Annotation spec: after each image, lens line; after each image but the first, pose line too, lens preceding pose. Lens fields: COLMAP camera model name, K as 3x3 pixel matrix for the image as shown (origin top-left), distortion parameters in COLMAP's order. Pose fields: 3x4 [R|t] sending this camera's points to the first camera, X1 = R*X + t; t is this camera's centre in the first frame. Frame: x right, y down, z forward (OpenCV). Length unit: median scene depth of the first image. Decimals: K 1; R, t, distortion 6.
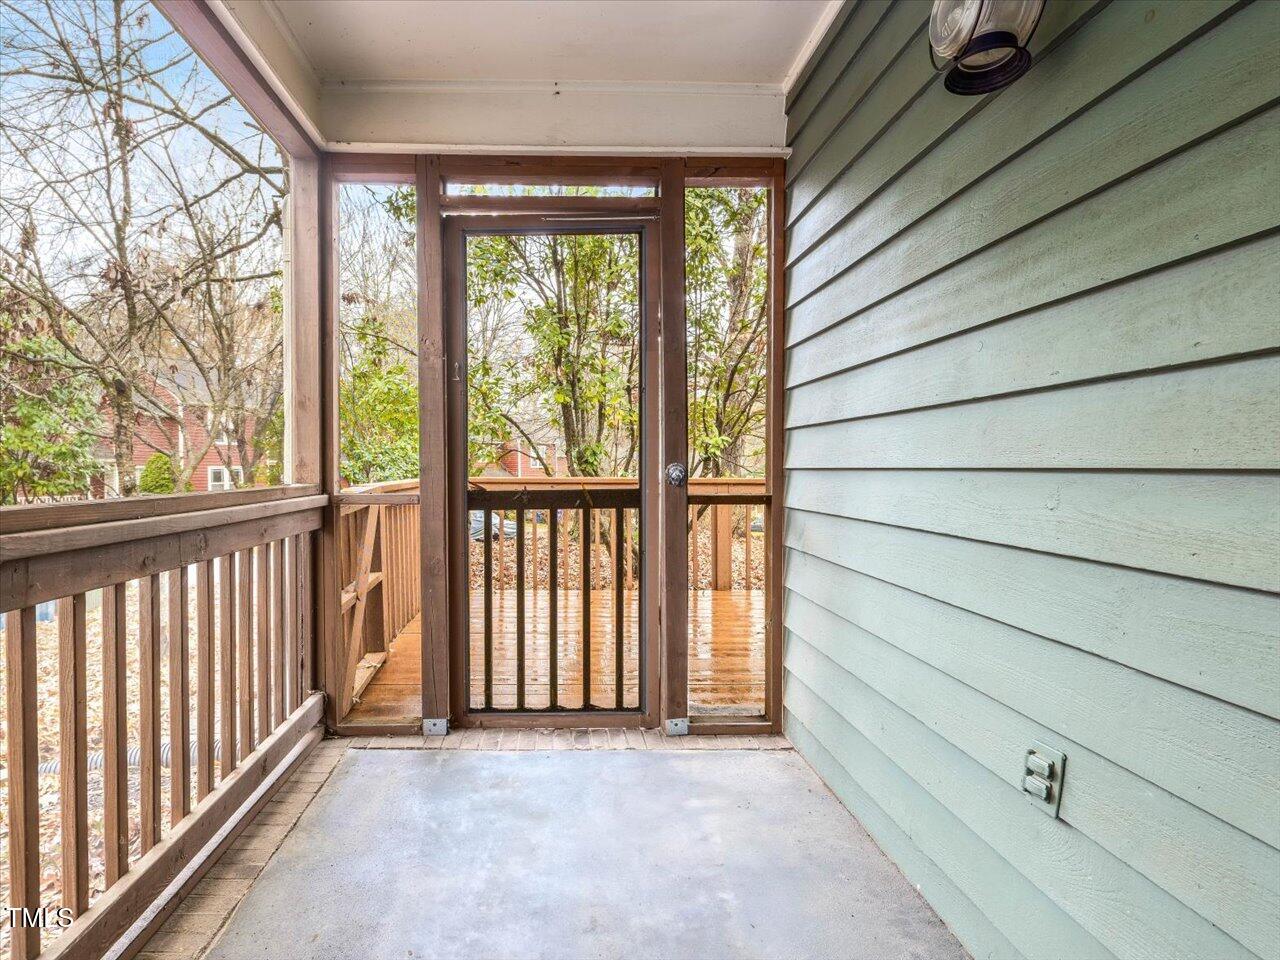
lens RADIAL K [[618.4, 0, 640.0], [0, 618.4, 480.0], [0, 0, 1]] dist [-0.002584, -0.001146]
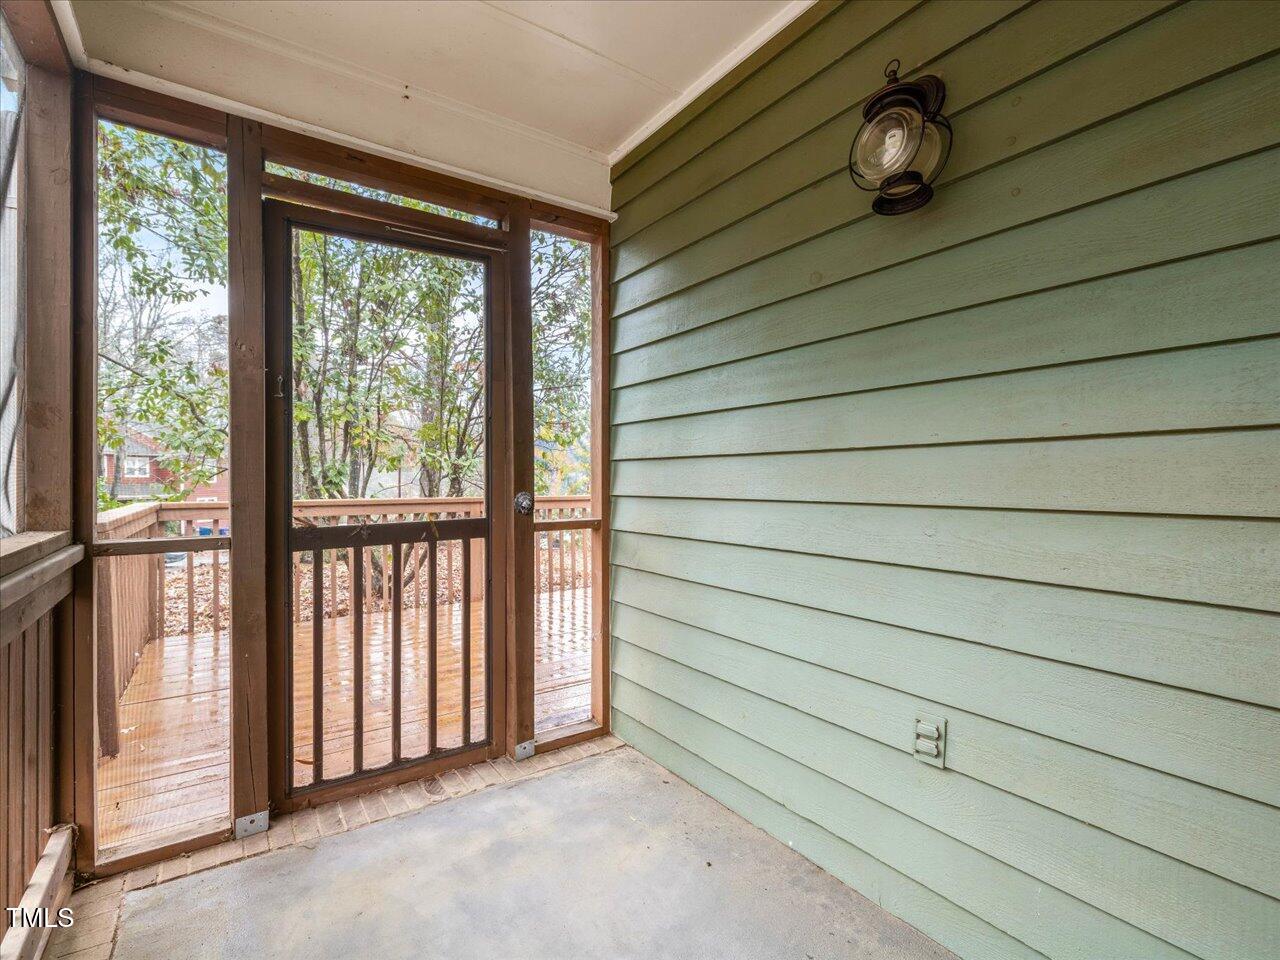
lens RADIAL K [[537.3, 0, 636.0], [0, 537.3, 484.8], [0, 0, 1]] dist [-0.000390, -0.000263]
pose [[0.878967, -0.003256, 0.476872, -0.209262], [0.011565, 0.999828, -0.014491, -0.025050], [-0.476743, 0.018252, 0.878853, 0.129193]]
